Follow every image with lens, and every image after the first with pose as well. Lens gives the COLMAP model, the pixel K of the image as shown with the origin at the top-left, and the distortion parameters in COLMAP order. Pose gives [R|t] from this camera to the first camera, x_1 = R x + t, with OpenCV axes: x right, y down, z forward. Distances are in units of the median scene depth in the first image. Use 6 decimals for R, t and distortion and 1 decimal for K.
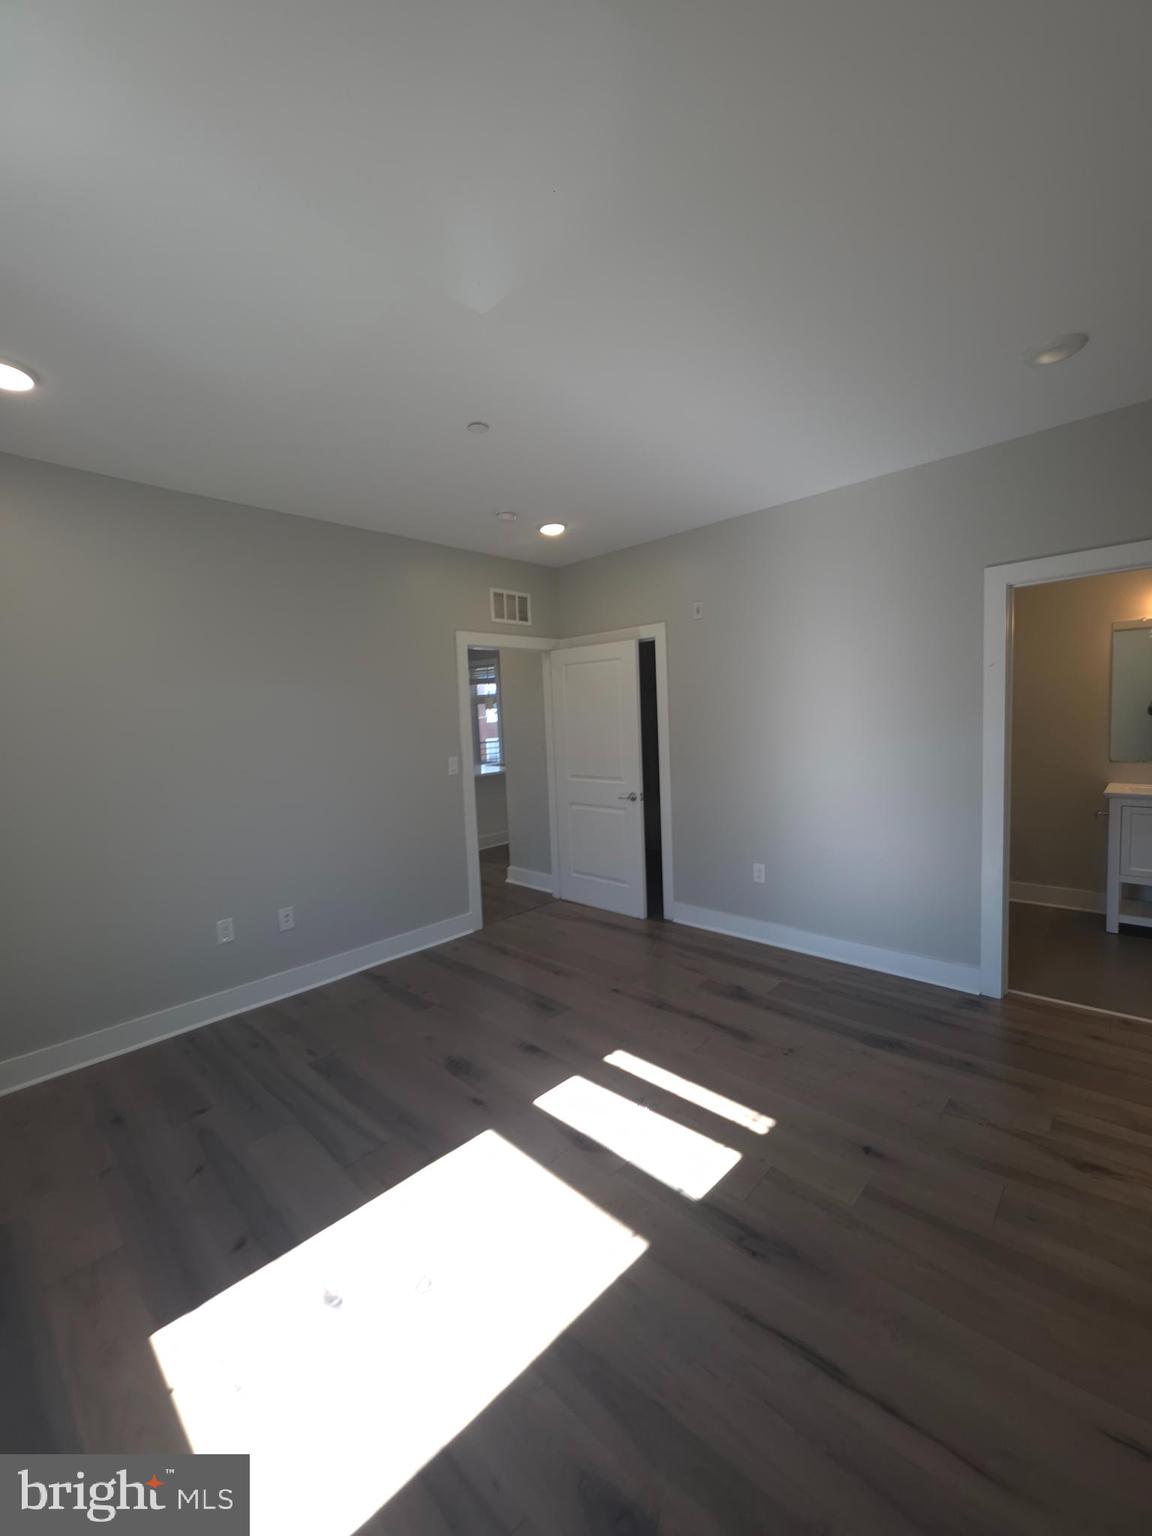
lens RADIAL K [[612.9, 0, 575.9], [0, 612.9, 767.9], [0, 0, 1]] dist [0.012804, -0.003708]
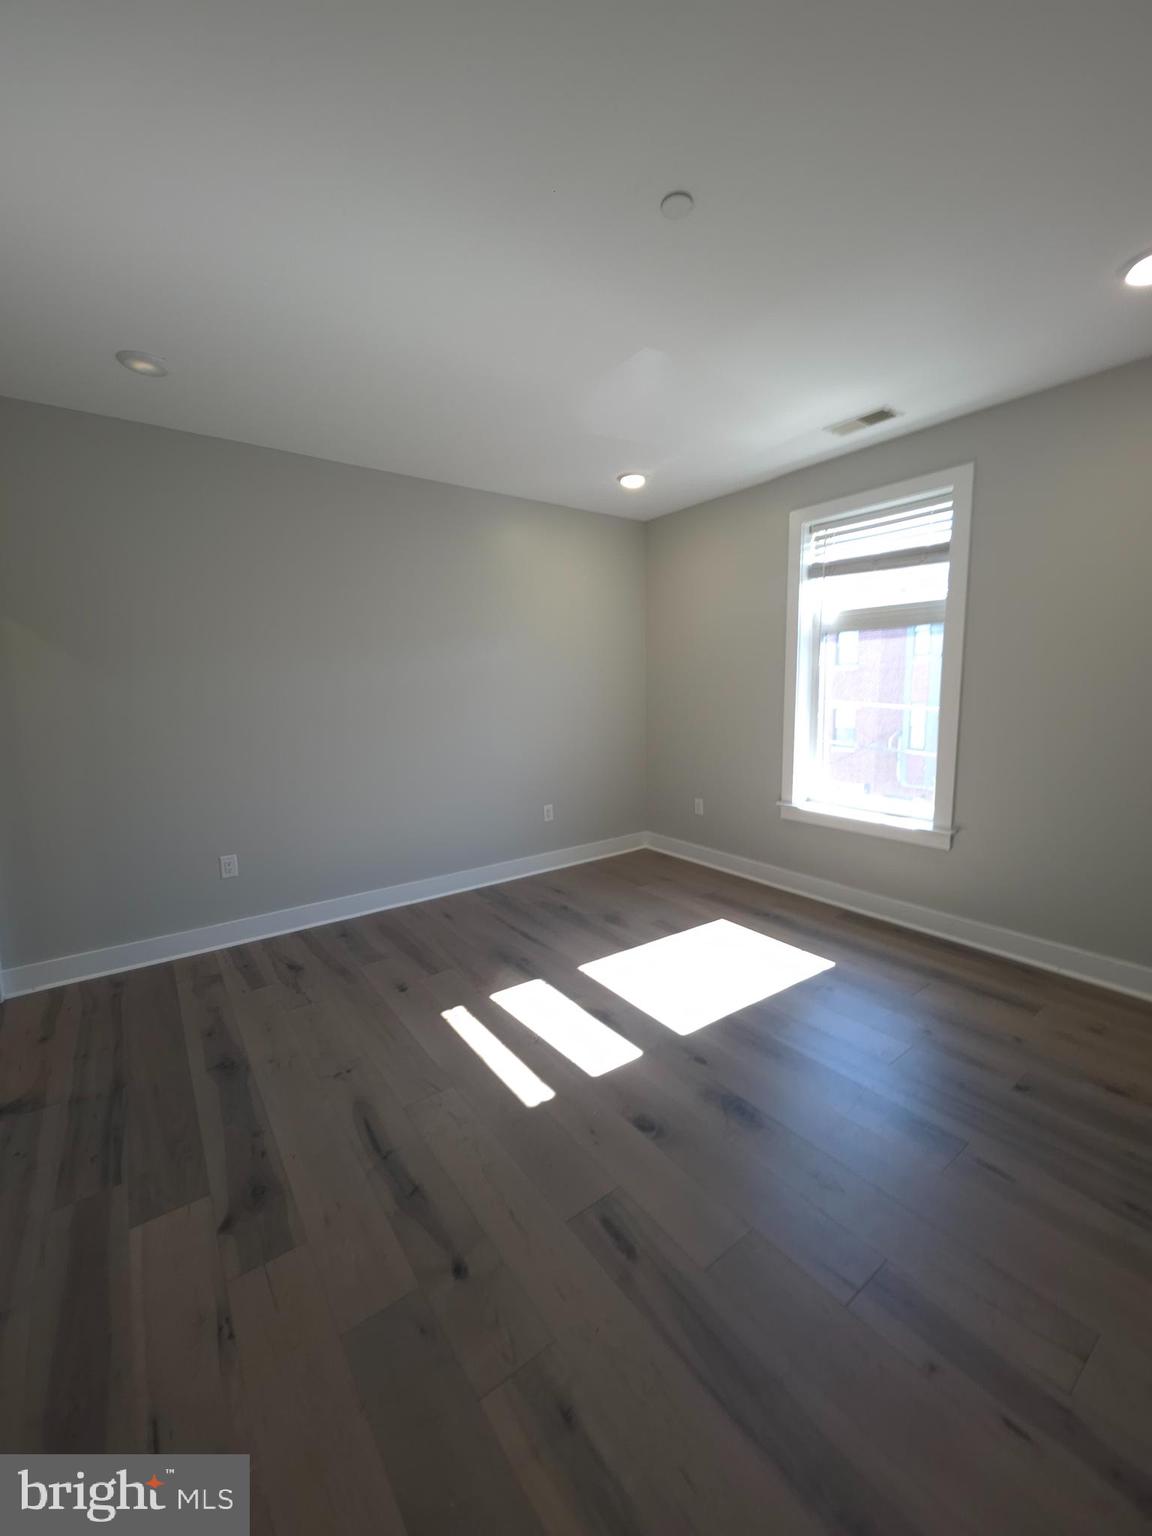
lens RADIAL K [[612.9, 0, 572.6], [0, 612.9, 756.7], [0, 0, 1]] dist [0.012804, -0.003708]
pose [[-0.980946, 0.042300, 0.189622, -0.164464], [0.080114, 0.977236, 0.196449, -0.119678], [-0.176996, 0.207898, -0.962004, 1.877027]]
